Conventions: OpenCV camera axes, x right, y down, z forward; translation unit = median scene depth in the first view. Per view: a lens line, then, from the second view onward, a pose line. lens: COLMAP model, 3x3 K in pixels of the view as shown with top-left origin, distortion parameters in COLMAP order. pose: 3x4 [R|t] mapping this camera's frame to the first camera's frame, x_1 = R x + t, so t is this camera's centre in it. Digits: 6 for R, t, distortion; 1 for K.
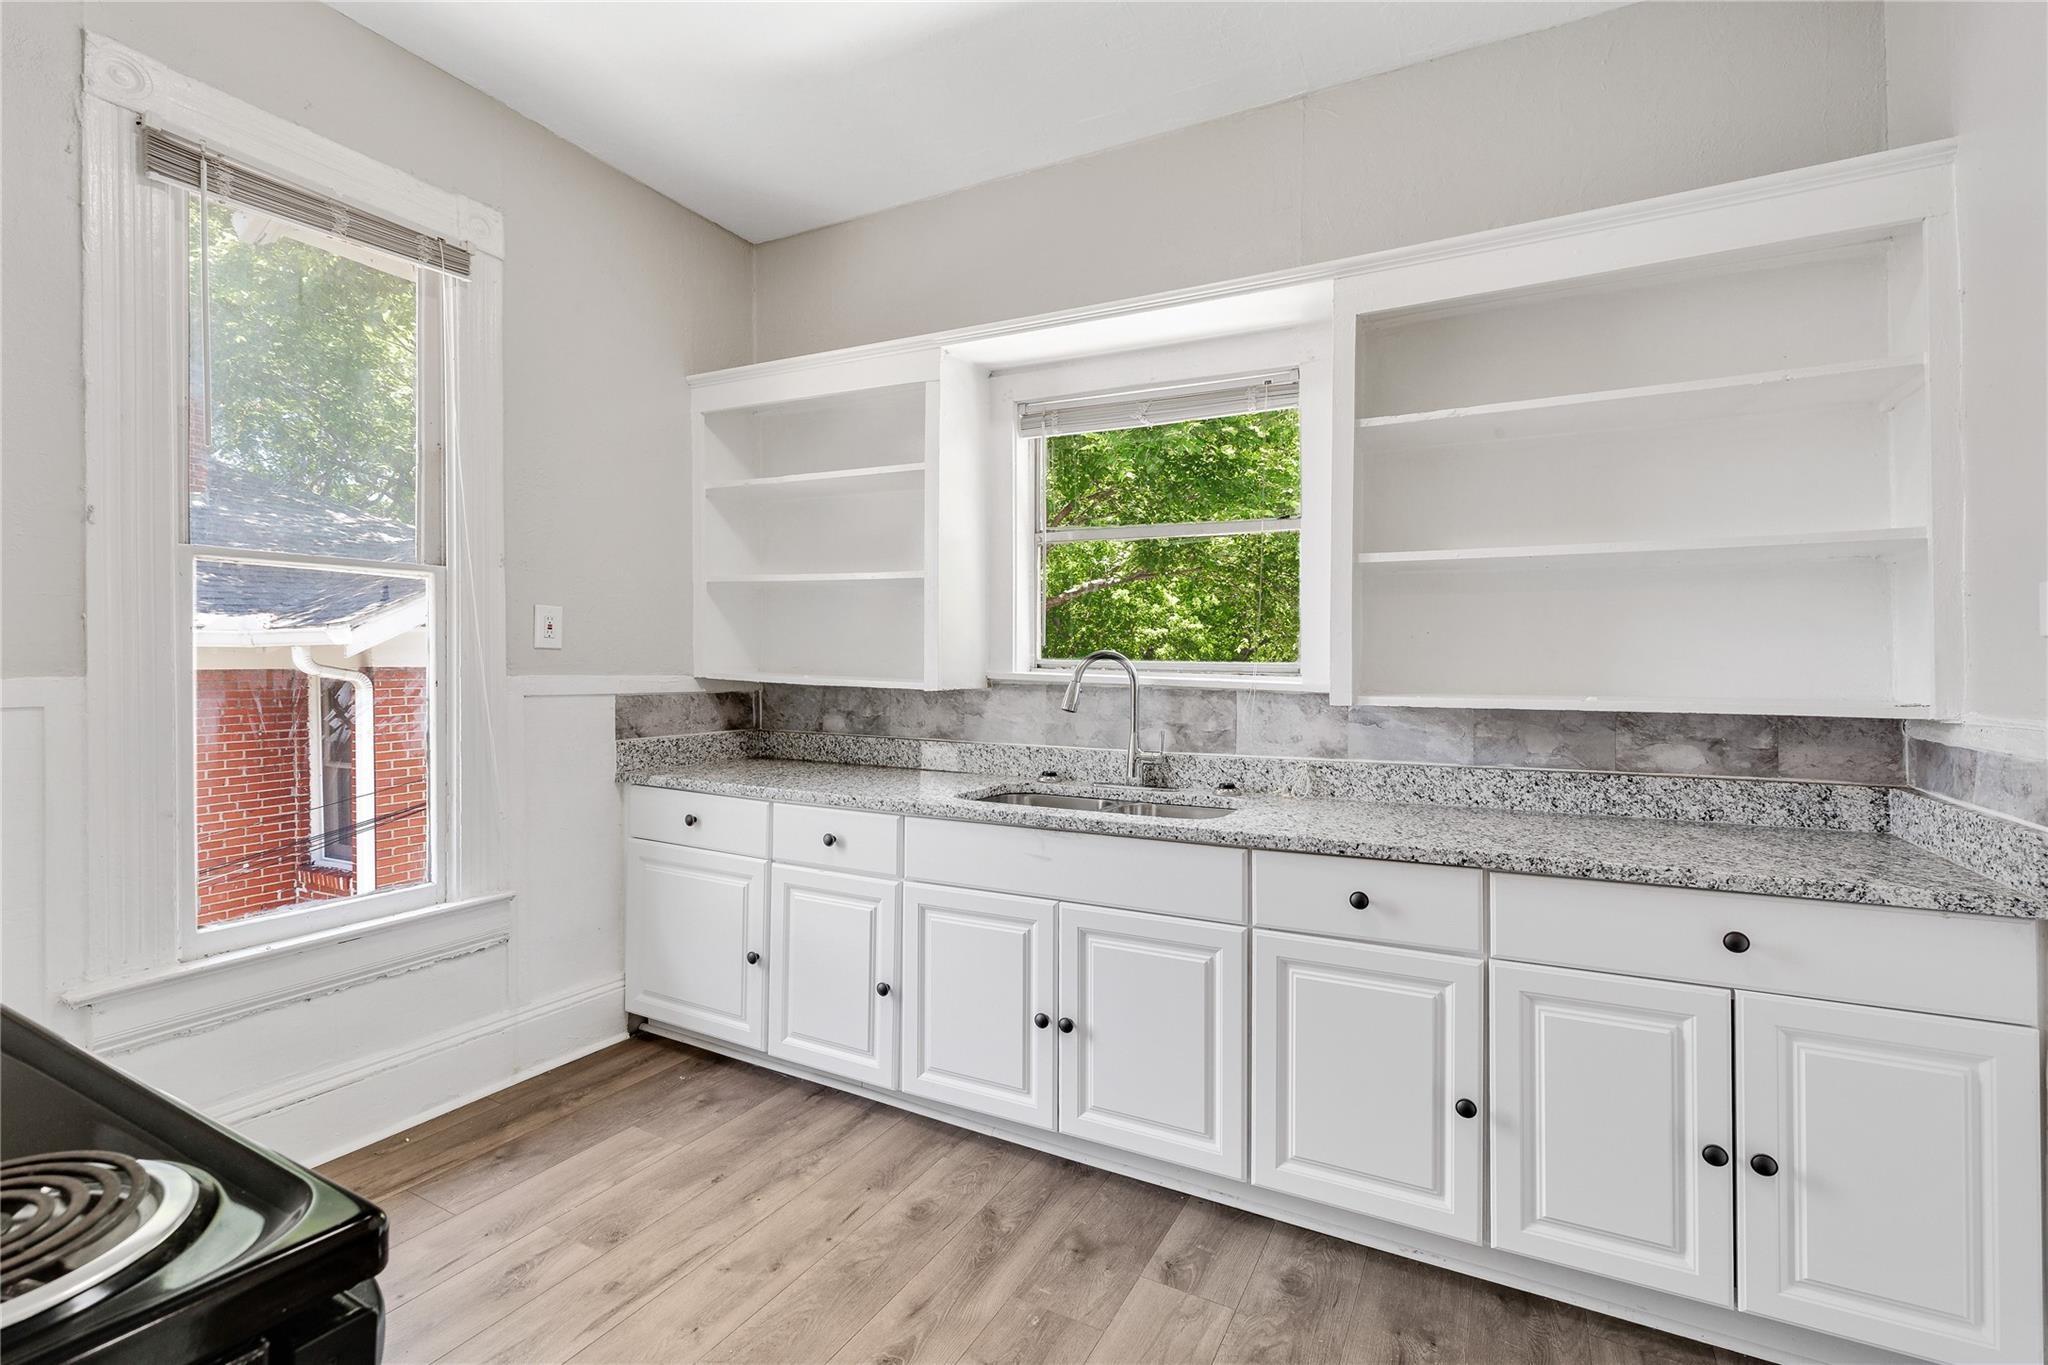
lens RADIAL K [[880.6, 0, 1020.8], [0, 880.6, 665.7], [0, 0, 1]] dist [-0.001099, 0.000953]
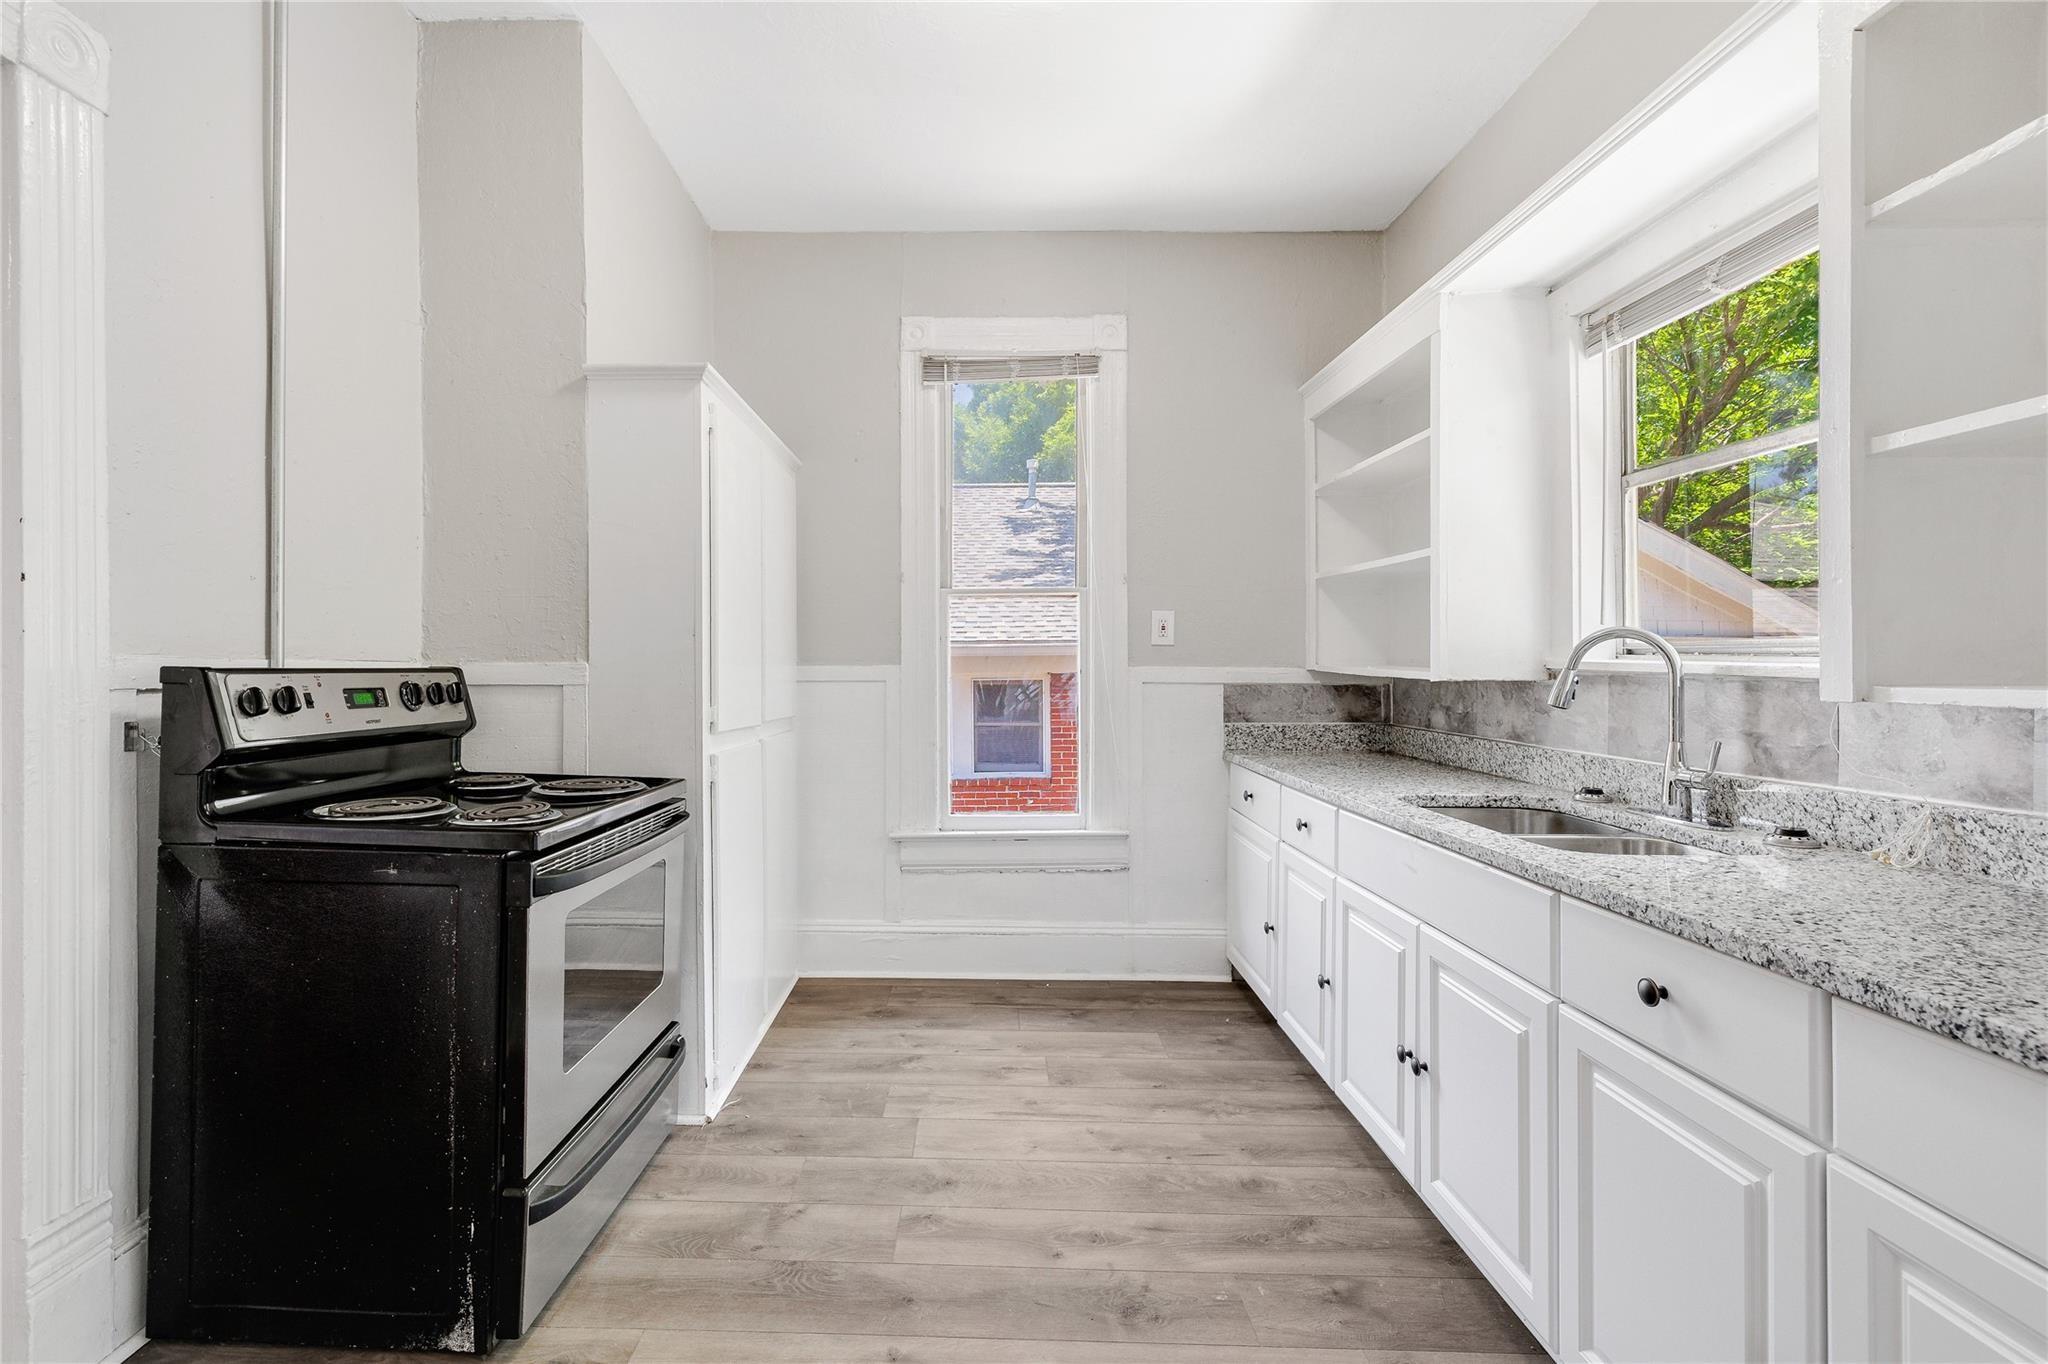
lens RADIAL K [[894.5, 0, 971.4], [0, 894.5, 668.7], [0, 0, 1]] dist [0.000671, 0.000750]
pose [[0.480221, -0.003796, -0.877139, 0.499368], [0.001240, 0.999993, -0.003649, 0.020398], [0.877146, 0.000665, 0.480223, 0.167366]]
